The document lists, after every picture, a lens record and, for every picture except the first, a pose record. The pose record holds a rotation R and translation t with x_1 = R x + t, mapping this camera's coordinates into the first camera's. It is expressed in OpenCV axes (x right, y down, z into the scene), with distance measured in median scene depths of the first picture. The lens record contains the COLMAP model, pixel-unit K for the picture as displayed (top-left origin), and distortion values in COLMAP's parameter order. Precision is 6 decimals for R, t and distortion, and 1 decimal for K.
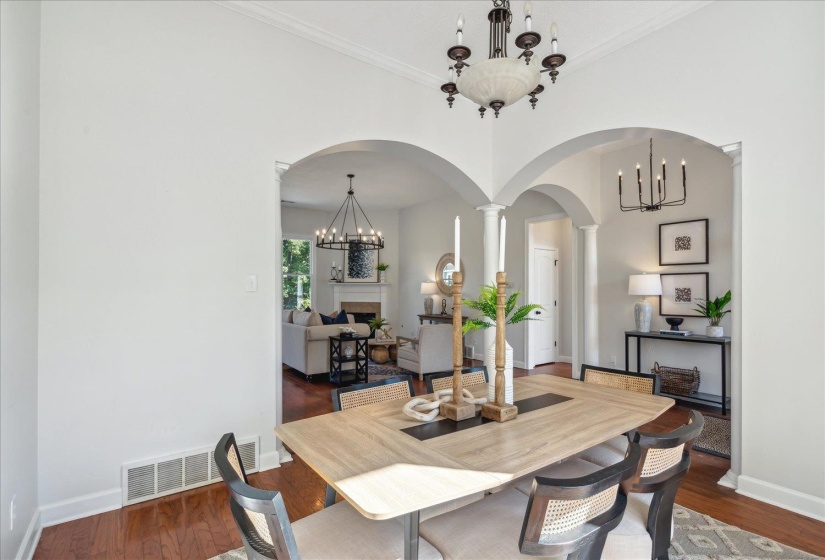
lens RADIAL K [[404.0, 0, 412.5], [0, 404.0, 280.0], [0, 0, 1]] dist [-0.001517, -0.000114]
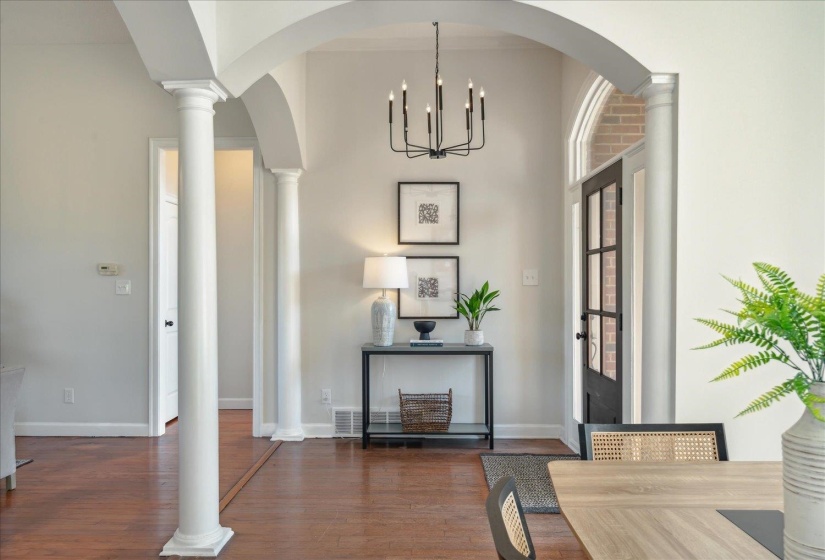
lens RADIAL K [[606.4, 0, 412.5], [0, 606.4, 280.0], [0, 0, 1]] dist [0.002619, 0.001421]
pose [[0.603256, 0.004107, 0.797537, -0.180028], [-0.022749, 0.999668, 0.012059, 0.011476], [-0.797223, -0.025418, 0.603149, 0.394336]]
